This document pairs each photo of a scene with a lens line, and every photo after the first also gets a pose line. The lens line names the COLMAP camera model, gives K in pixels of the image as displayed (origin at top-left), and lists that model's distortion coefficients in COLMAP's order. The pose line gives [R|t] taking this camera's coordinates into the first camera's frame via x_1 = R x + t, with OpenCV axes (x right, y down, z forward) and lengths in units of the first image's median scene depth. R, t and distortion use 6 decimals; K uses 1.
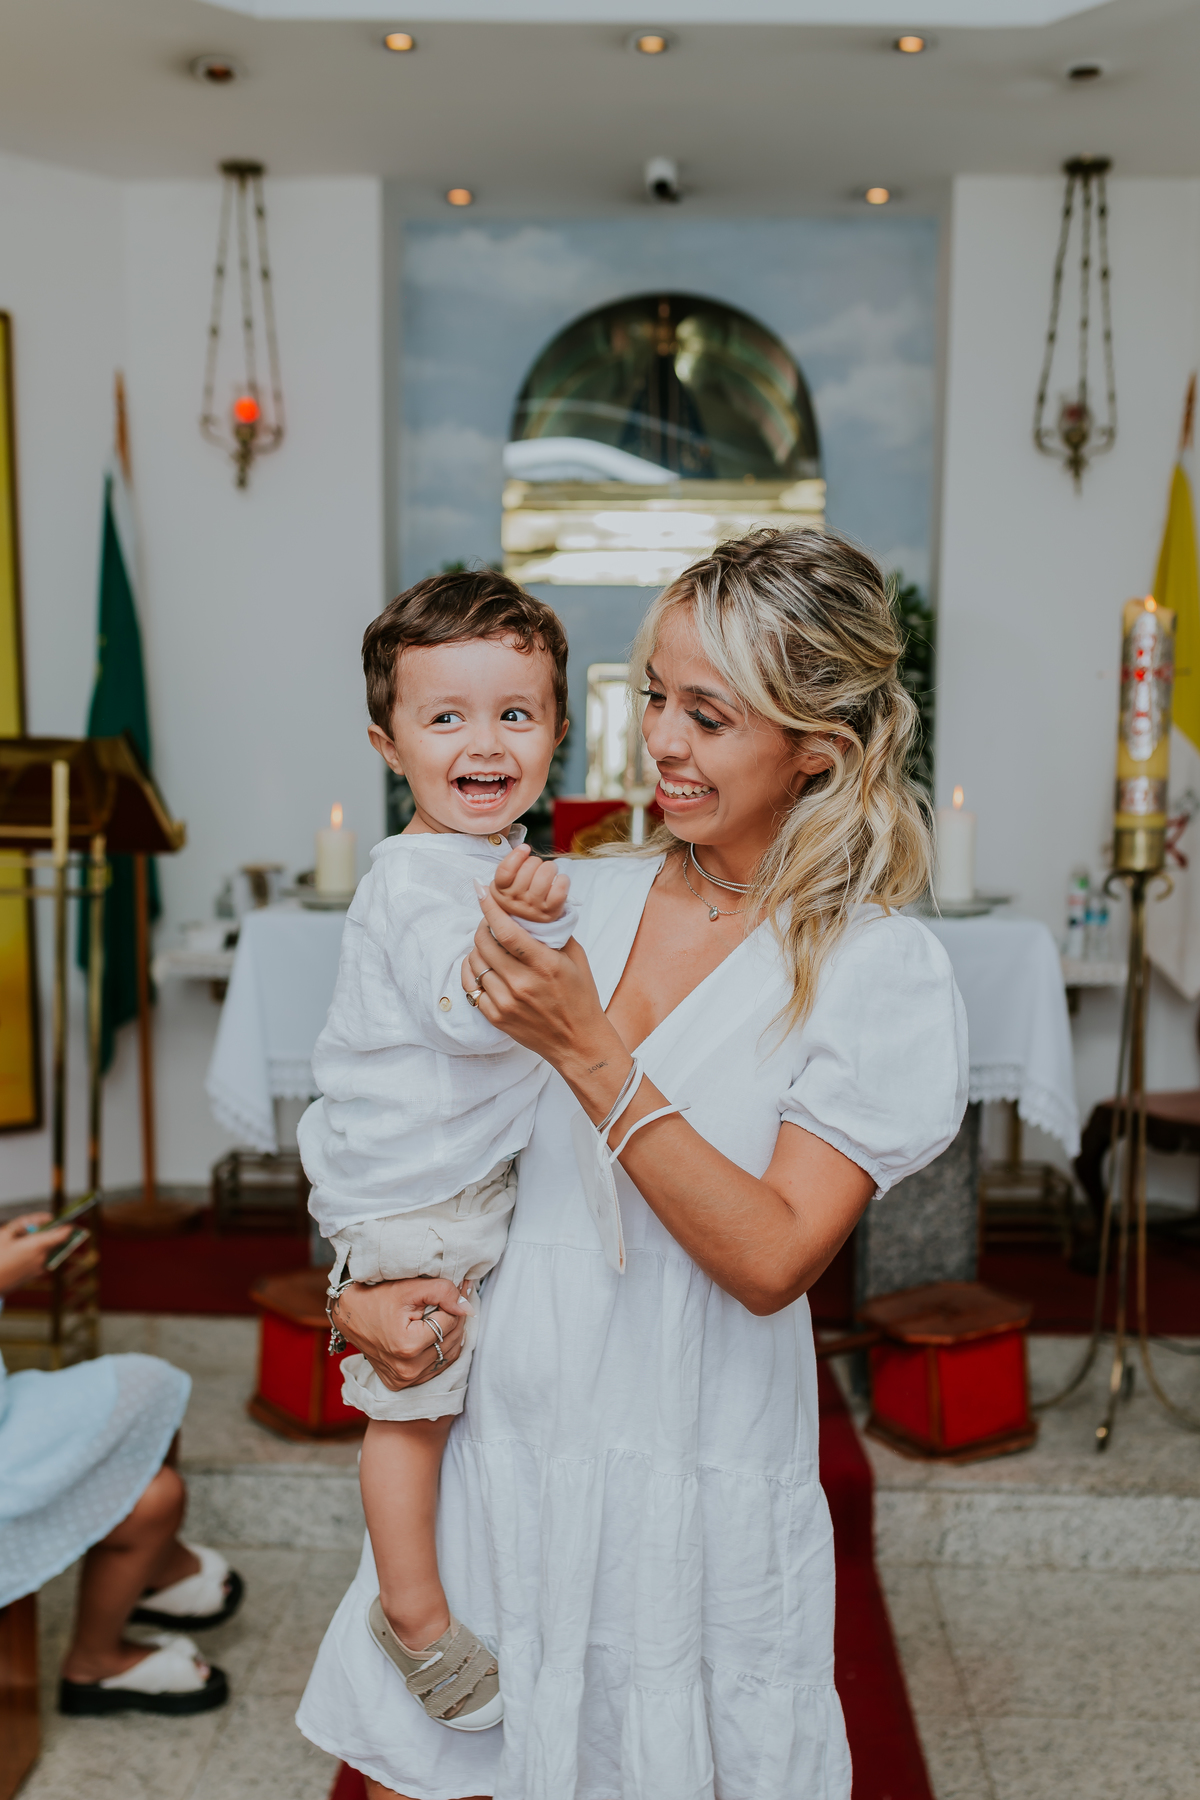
lens RADIAL K [[1844.5, 0, 680.5], [0, 1844.5, 1036.8], [0, 0, 1]] dist [0.014472, 0.000000]
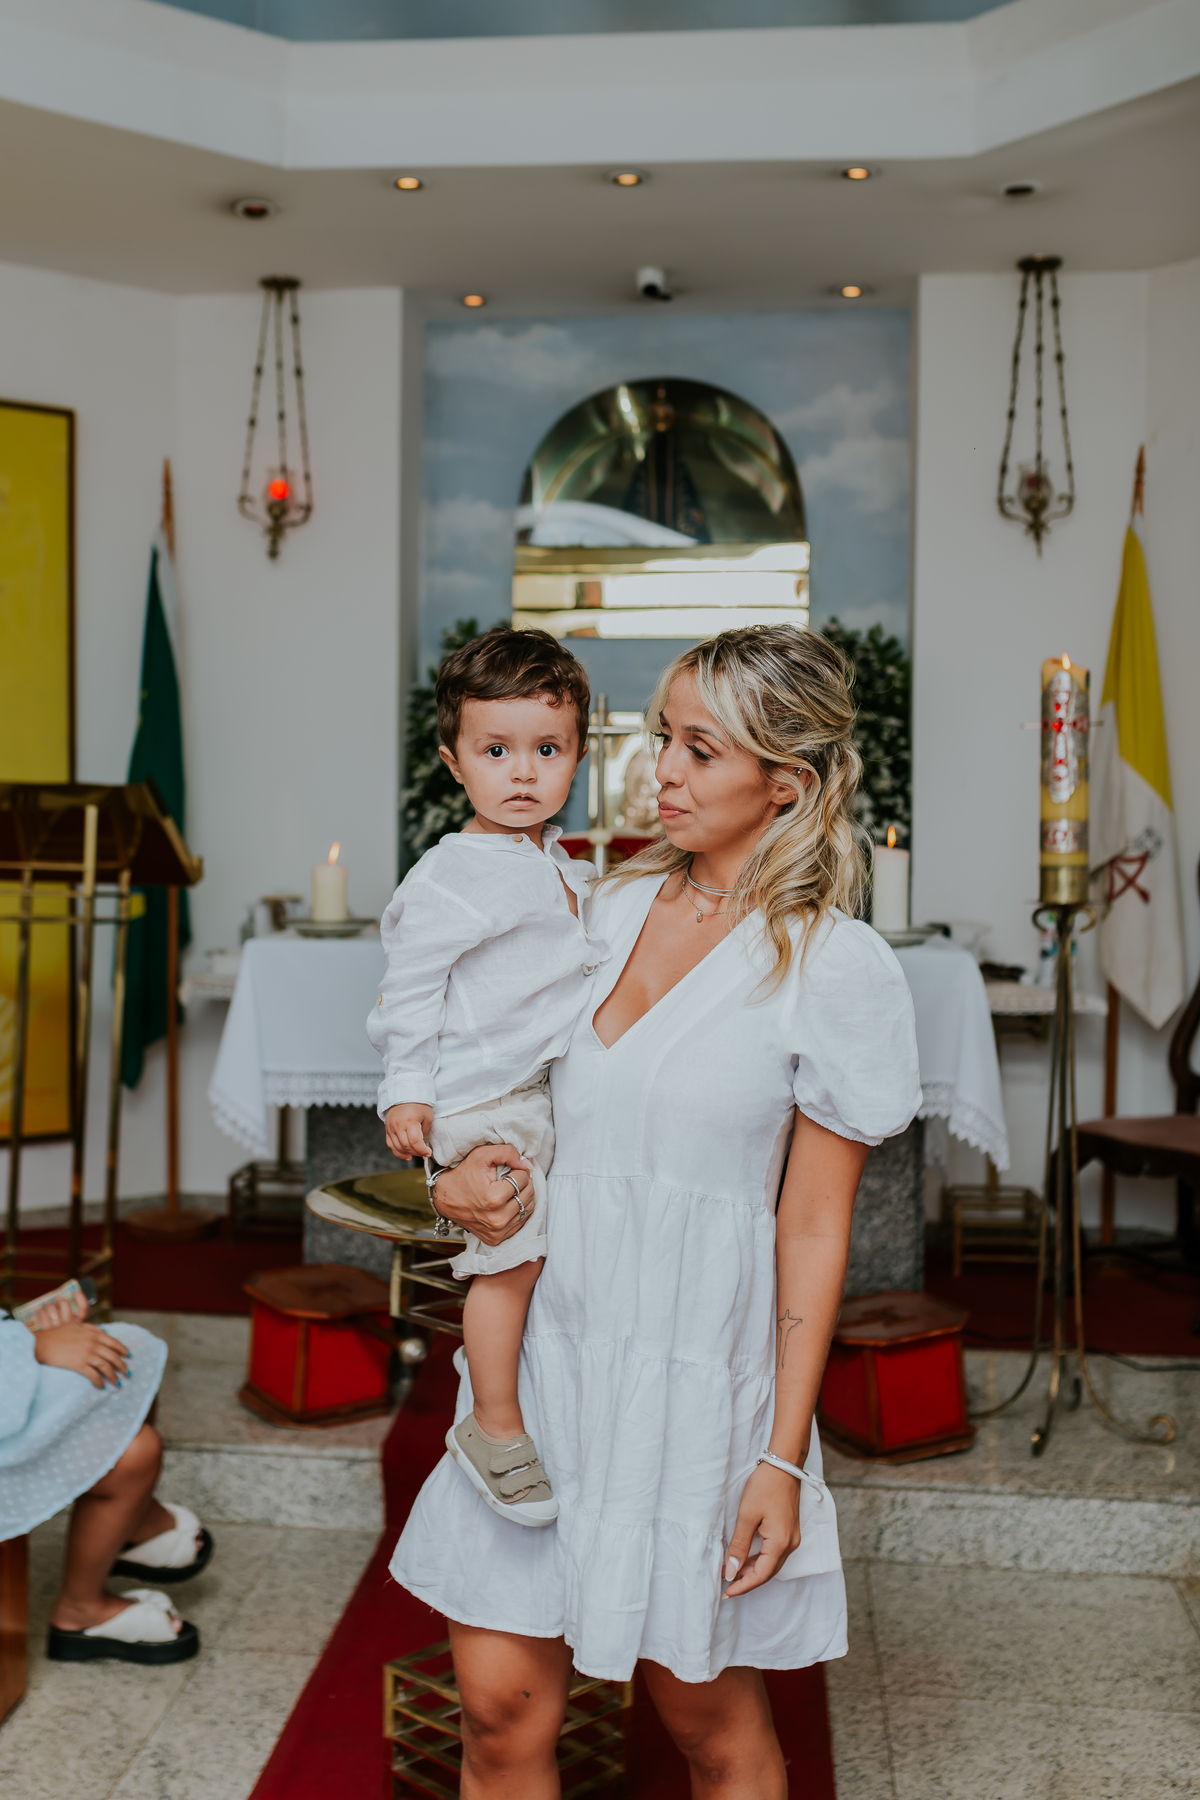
lens RADIAL K [[1844.5, 0, 591.9], [0, 1844.5, 887.1], [0, 0, 1]] dist [0.014472, 0.000000]
pose [[0.996974, 0.003312, -0.077661, 0.041865], [-0.010949, 0.995115, -0.098115, 0.006362], [0.076957, 0.098669, 0.992140, -0.068004]]
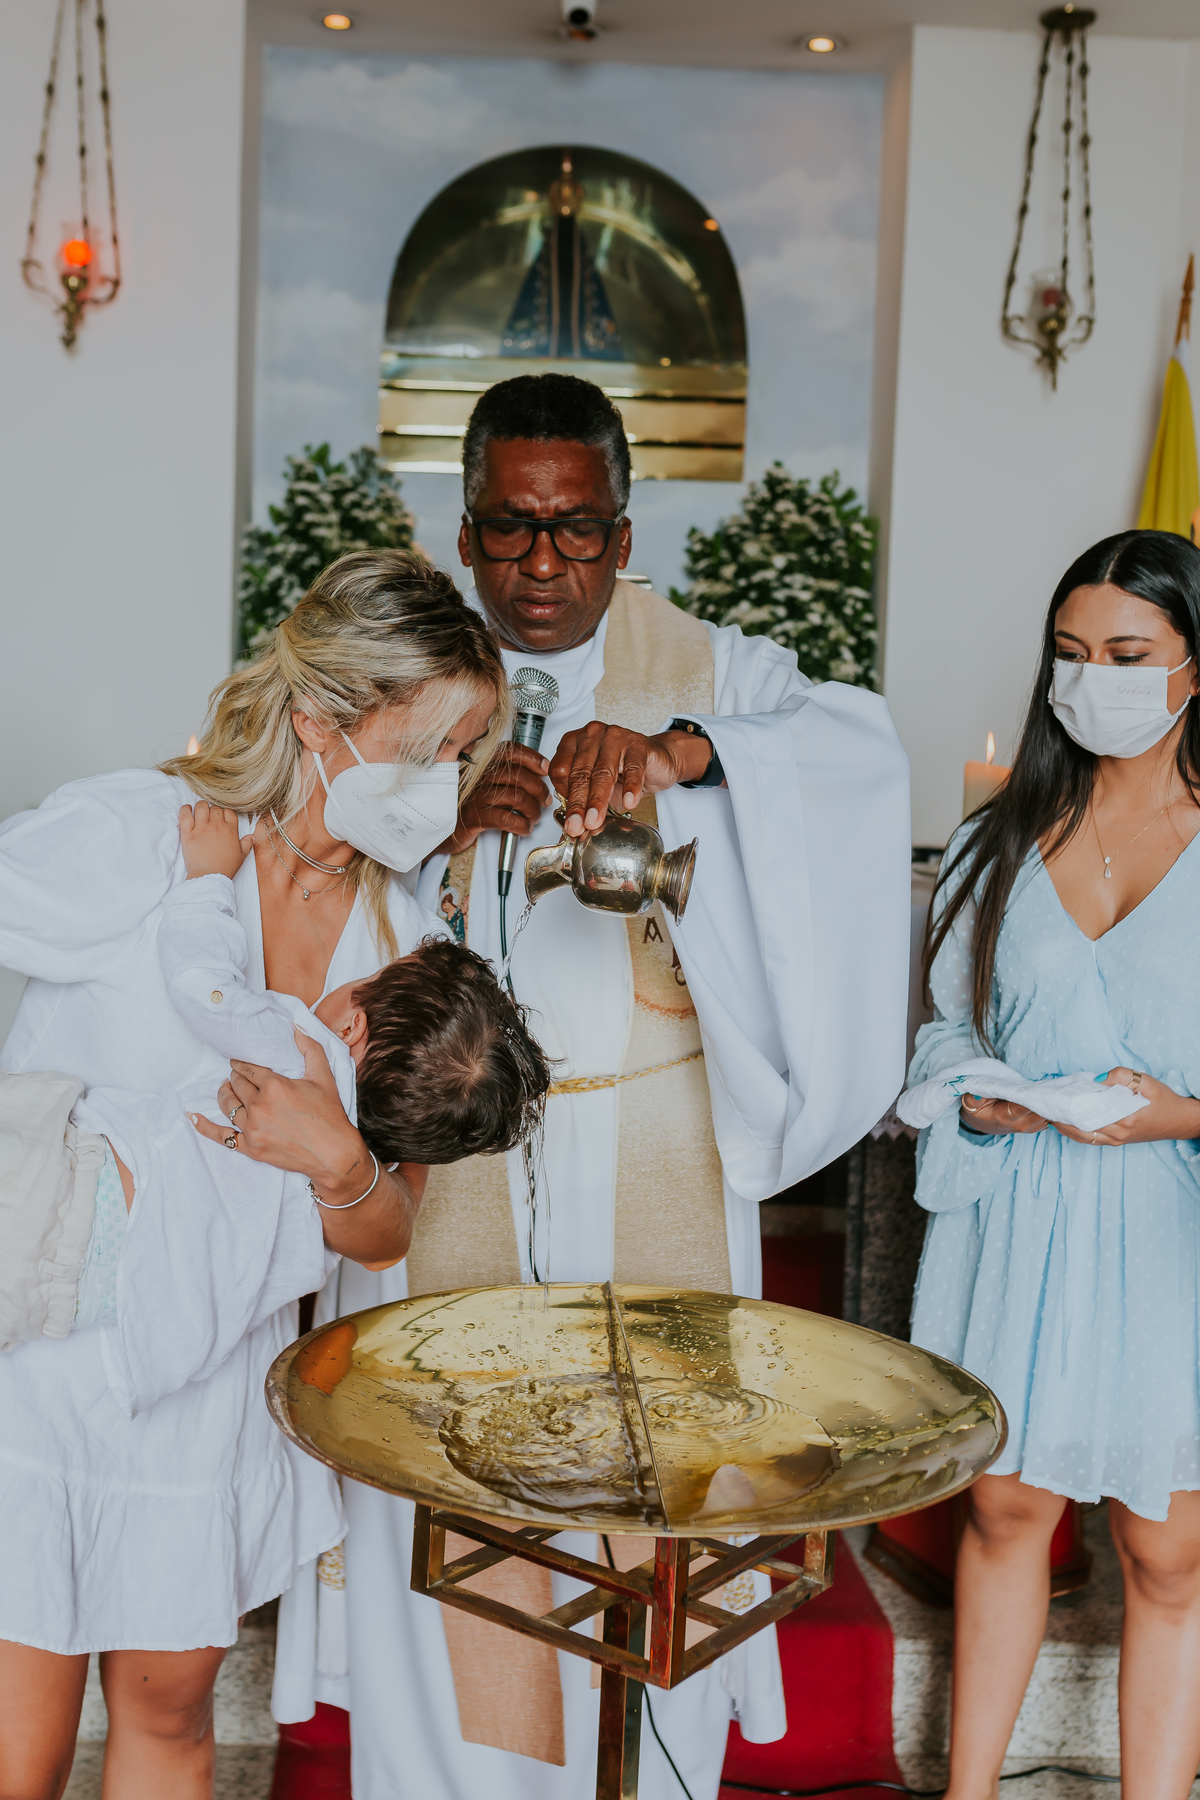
lens RADIAL K [[1844.5, 0, 599.9], [0, 1844.5, 859.2], [0, 0, 1]] dist [0.014472, 0.000000]
pose [[0.997473, 0.018586, 0.068573, -0.053356], [-0.015269, 0.998702, -0.048585, -0.030327], [-0.069387, 0.047416, 0.996462, 0.169948]]
